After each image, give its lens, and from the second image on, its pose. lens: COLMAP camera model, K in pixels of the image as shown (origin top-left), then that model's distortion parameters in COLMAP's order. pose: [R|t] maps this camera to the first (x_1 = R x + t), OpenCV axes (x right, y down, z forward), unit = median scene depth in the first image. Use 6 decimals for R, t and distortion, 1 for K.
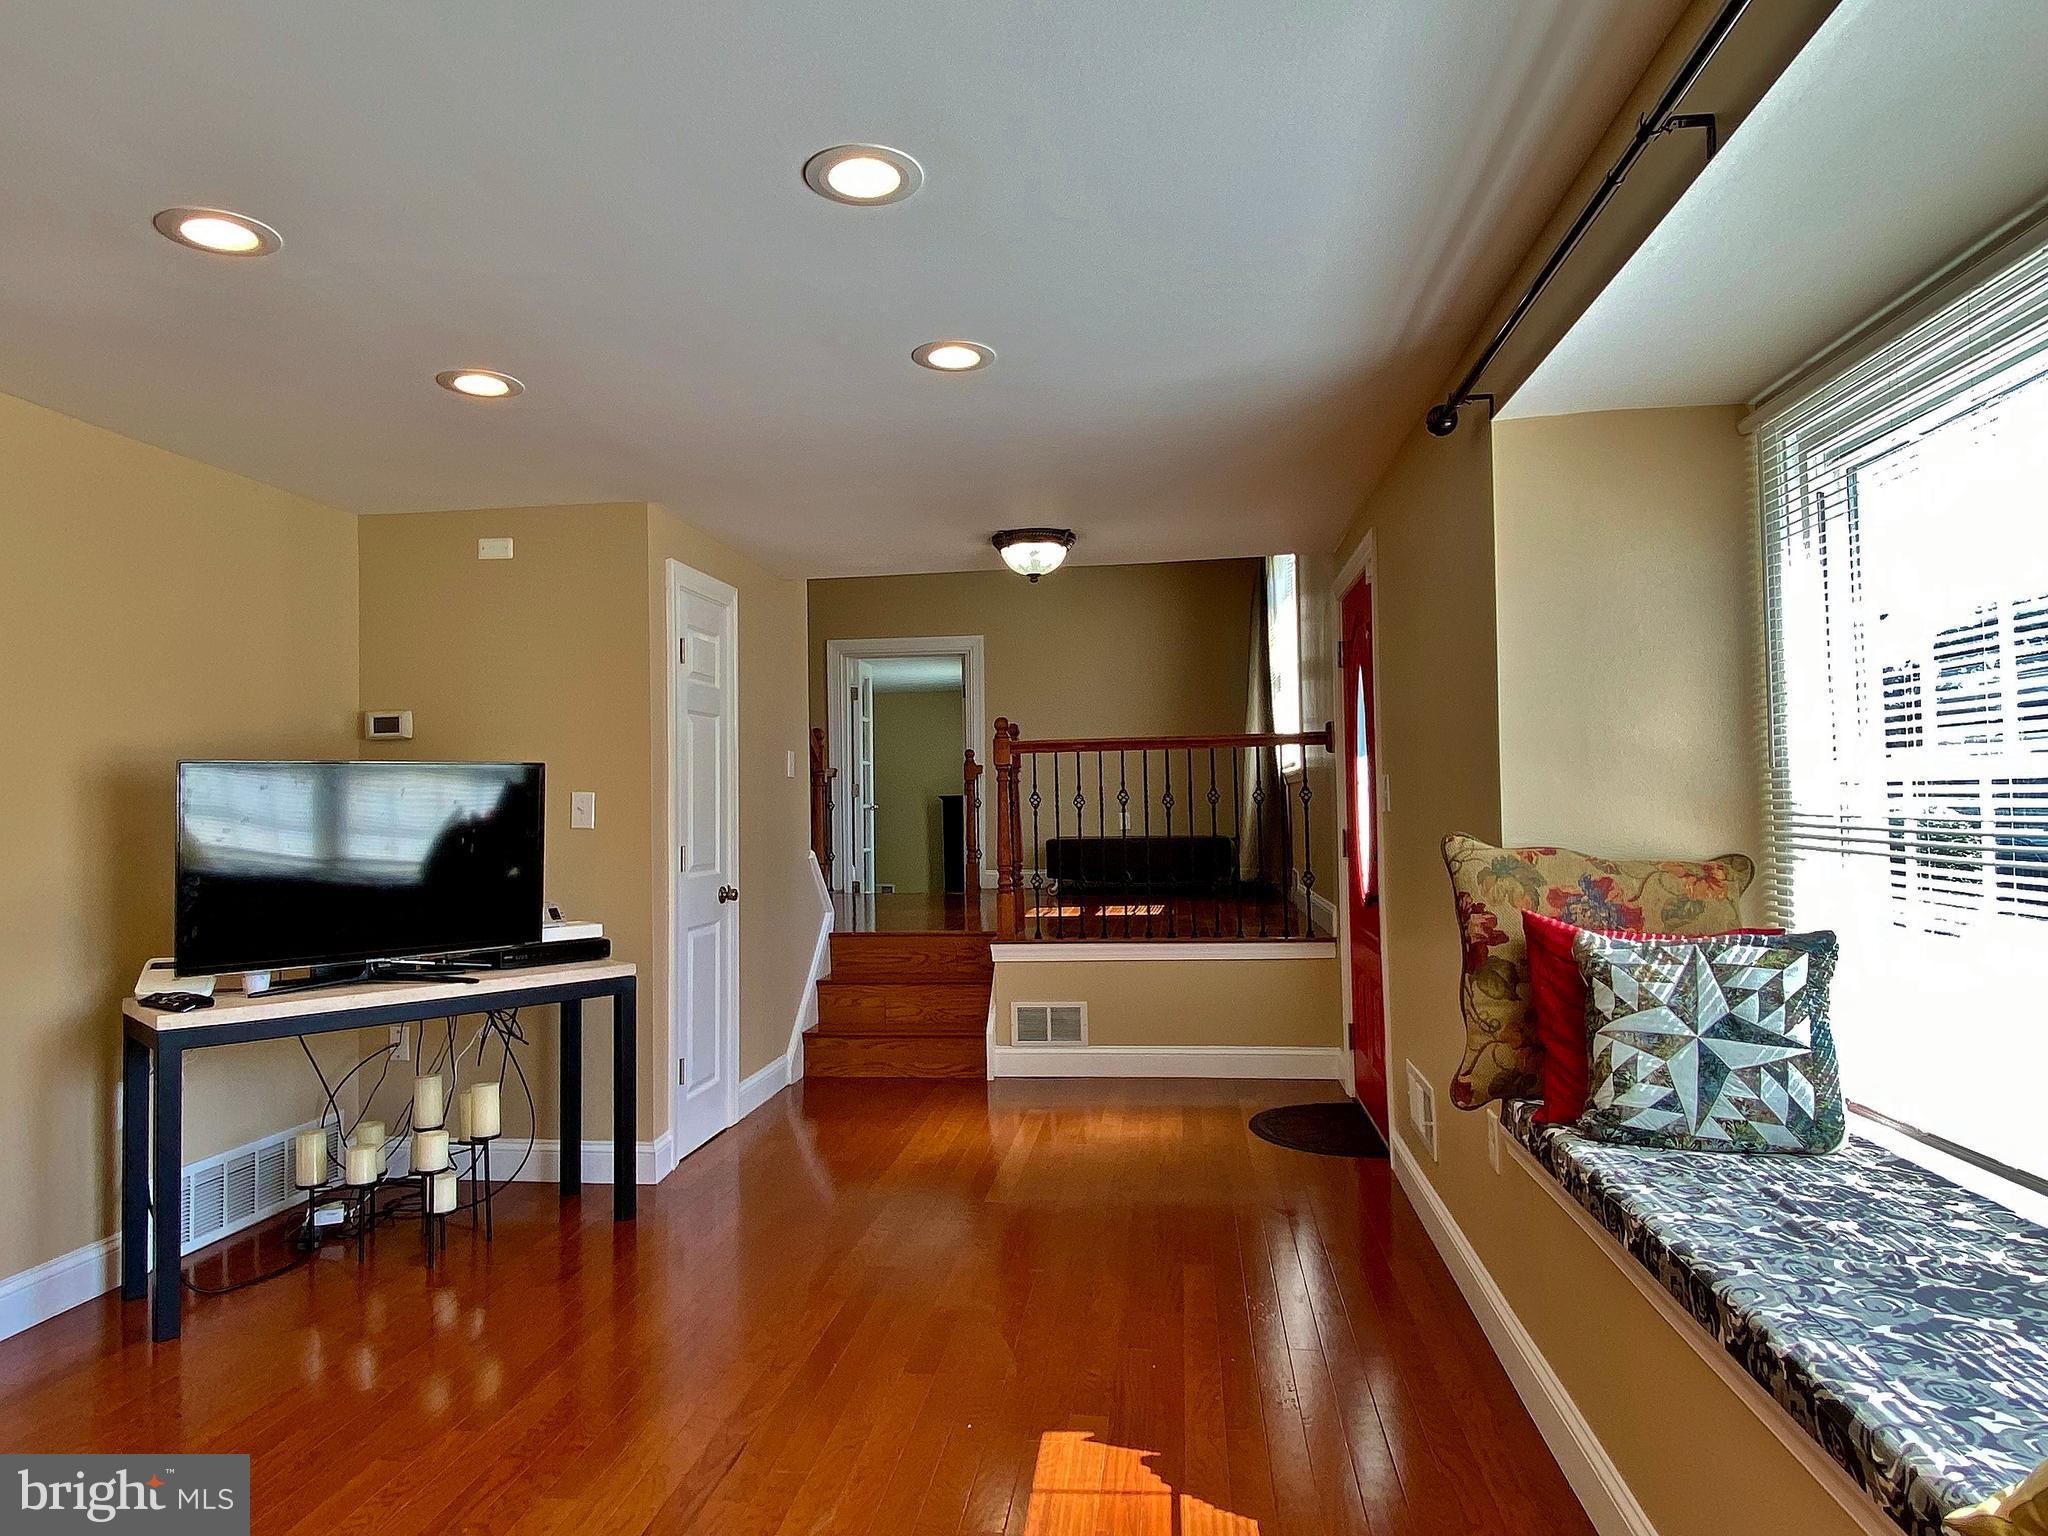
lens RADIAL K [[1201.0, 0, 1021.6], [0, 1201.0, 760.7], [0, 0, 1]] dist [0.011366, -0.007120]
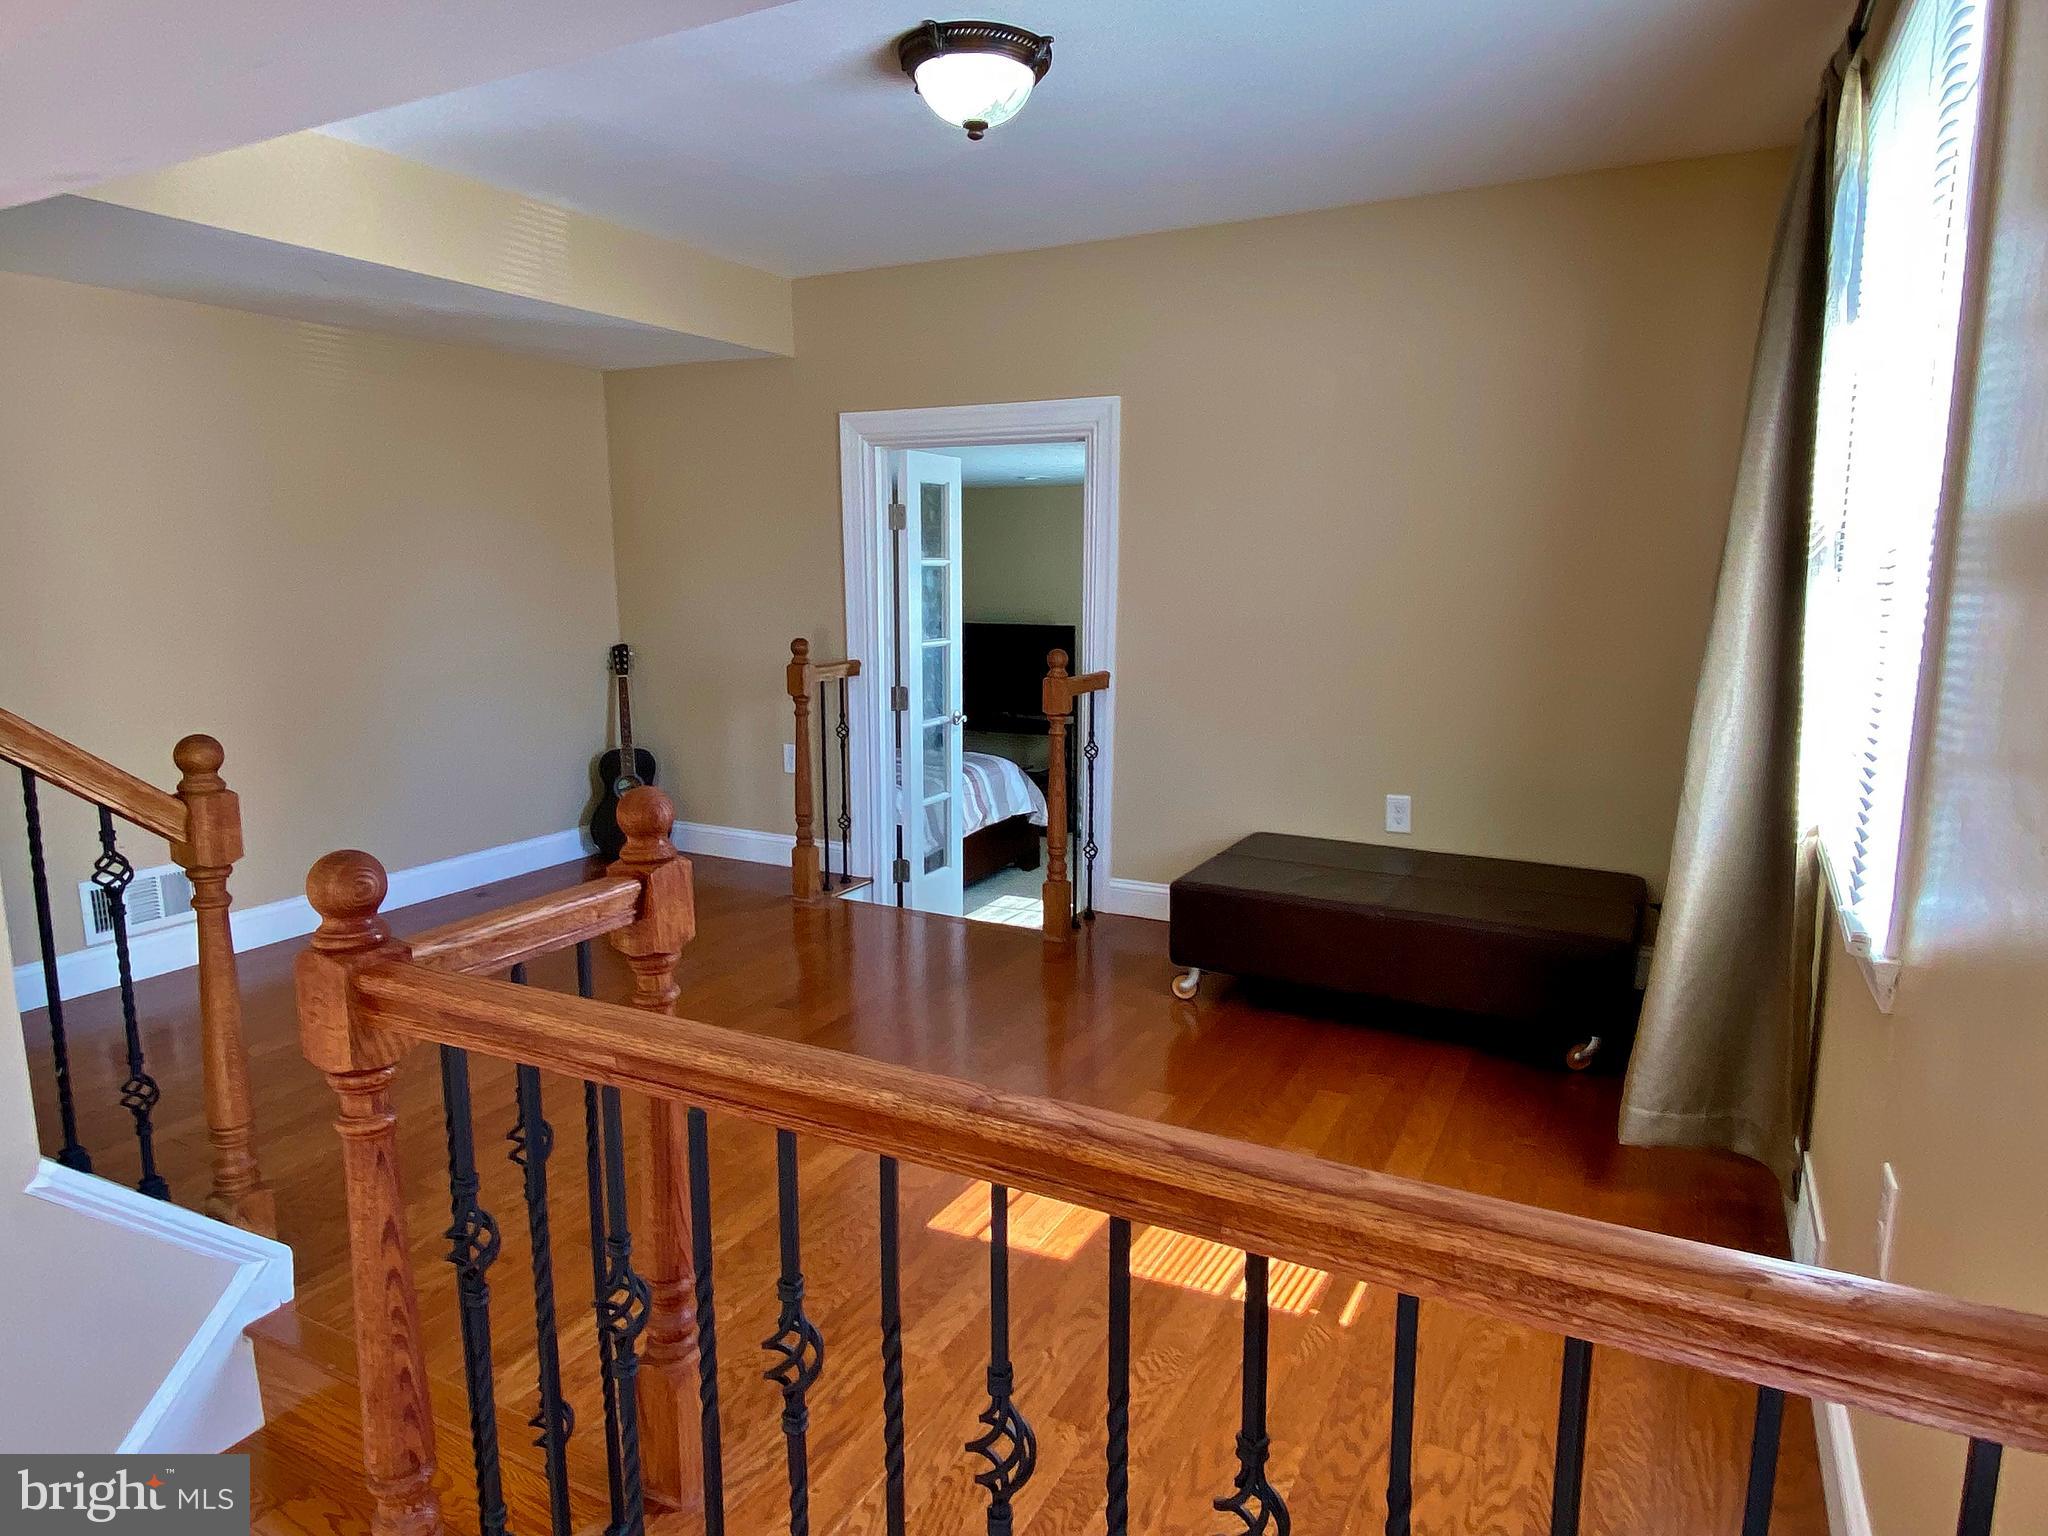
lens RADIAL K [[1201.0, 0, 1065.7], [0, 1201.0, 753.3], [0, 0, 1]] dist [0.011366, -0.007120]
pose [[0.943173, 0.075640, -0.323580, 0.177229], [-0.009774, 0.979643, 0.200511, -0.098280], [0.332159, -0.185953, 0.924712, 0.853769]]
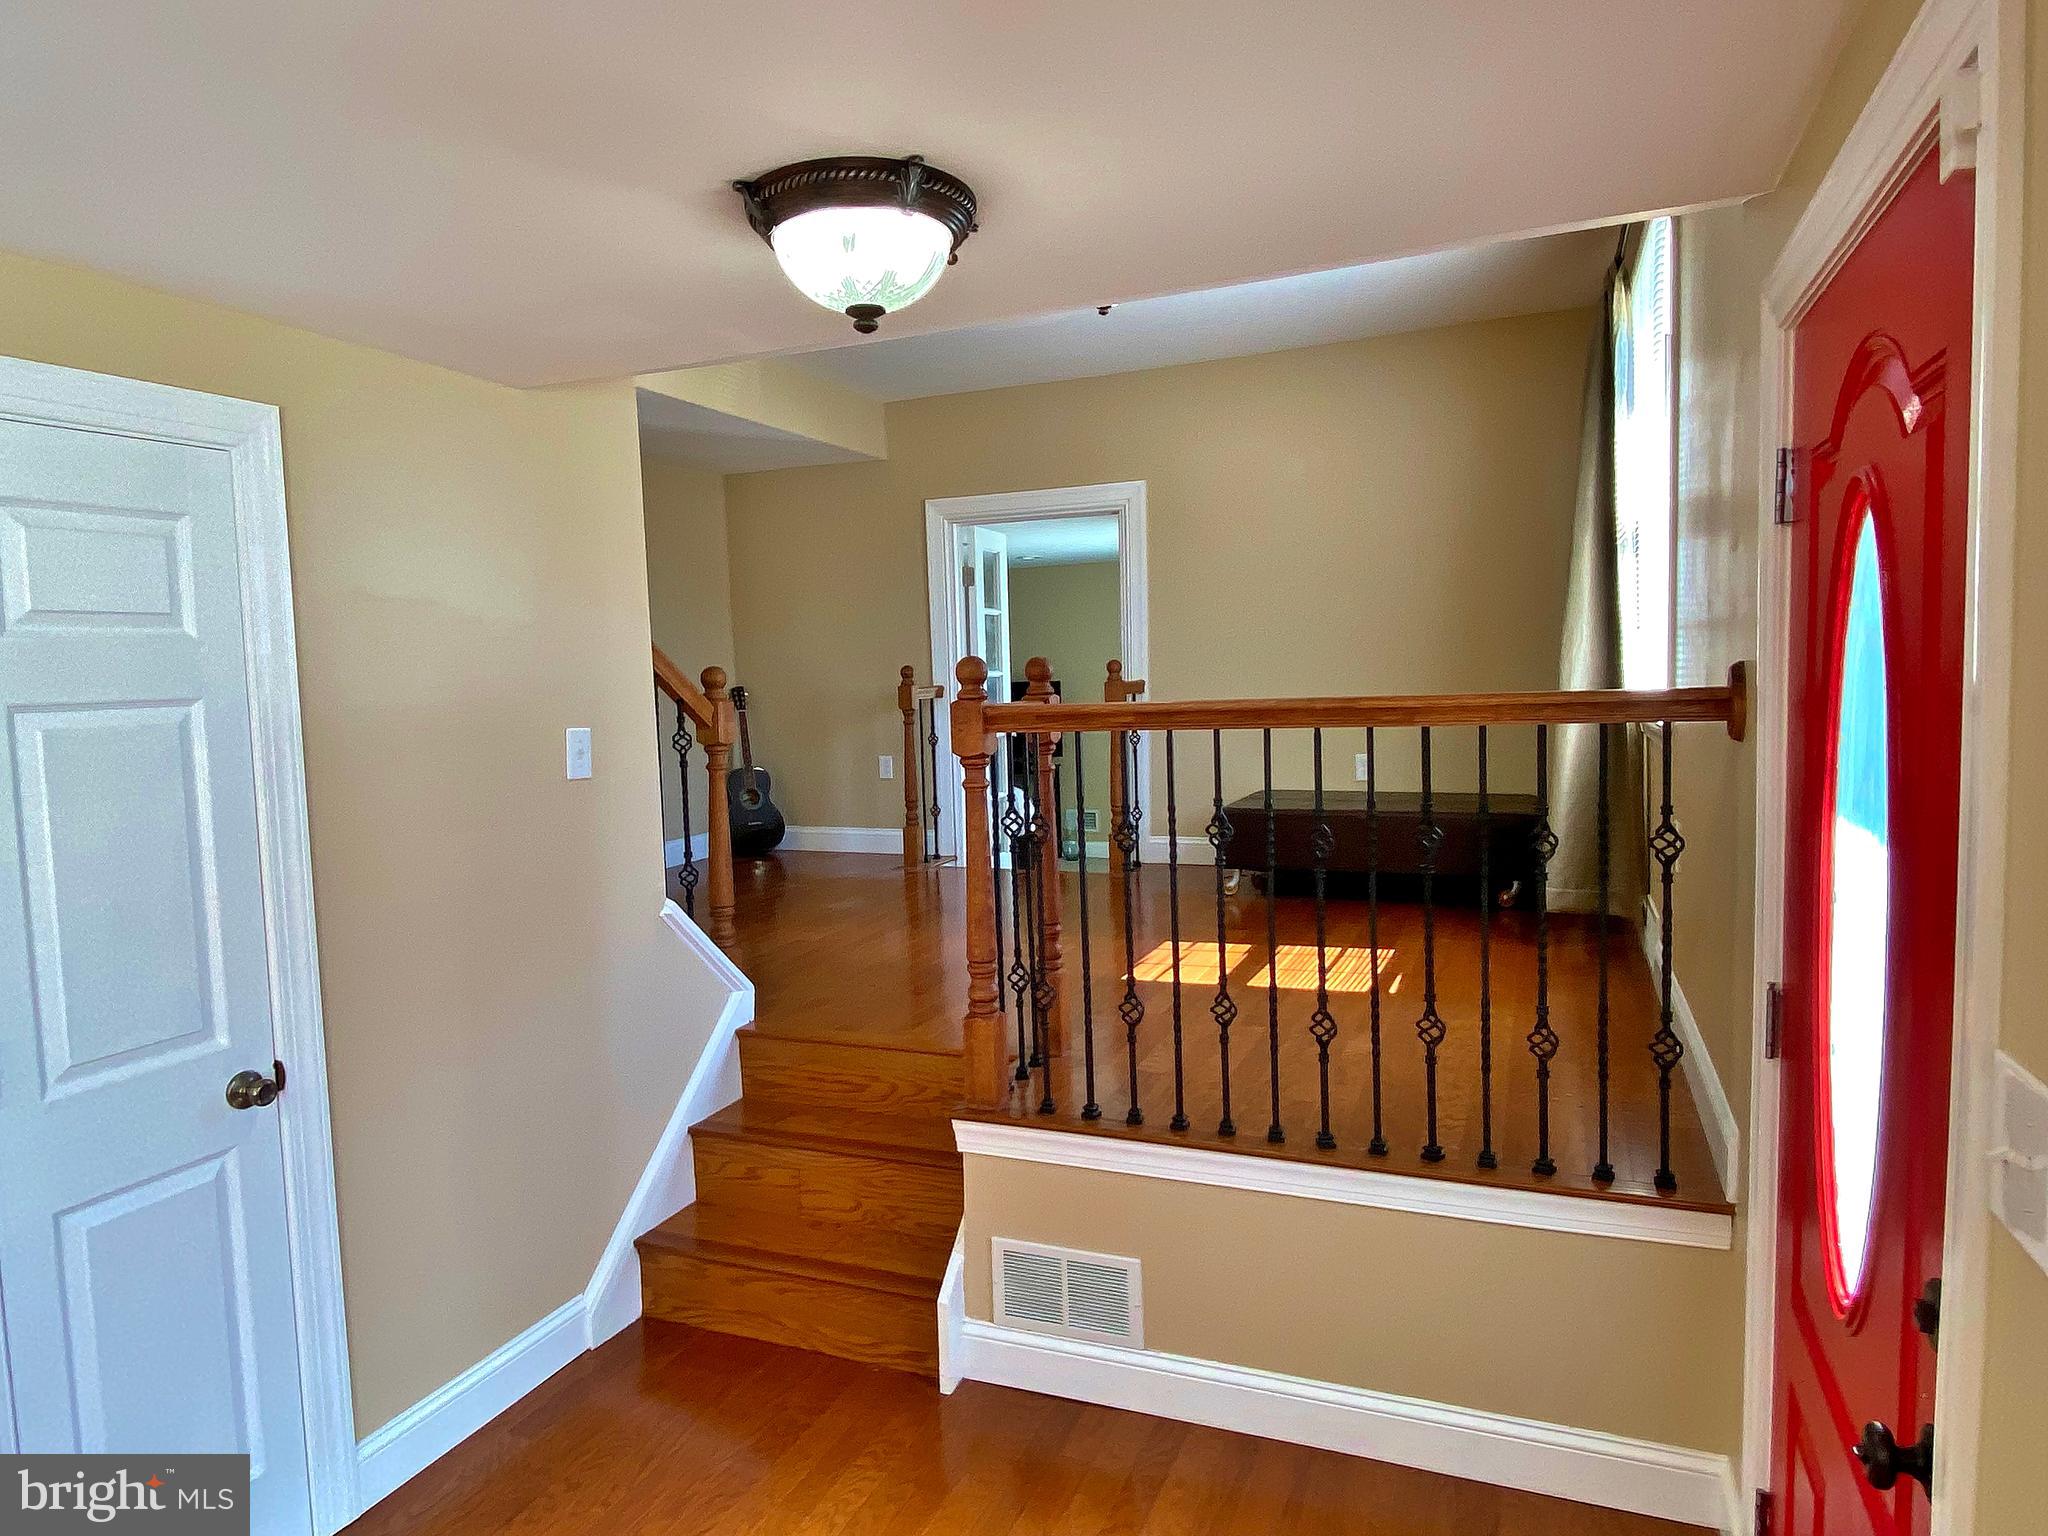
lens RADIAL K [[1201.0, 0, 1042.4], [0, 1201.0, 761.4], [0, 0, 1]] dist [0.011366, -0.007120]
pose [[0.965433, 0.010776, -0.260428, 0.136623], [0.021063, 0.992652, 0.119157, -0.050649], [0.259798, -0.120523, 0.958112, 0.551288]]
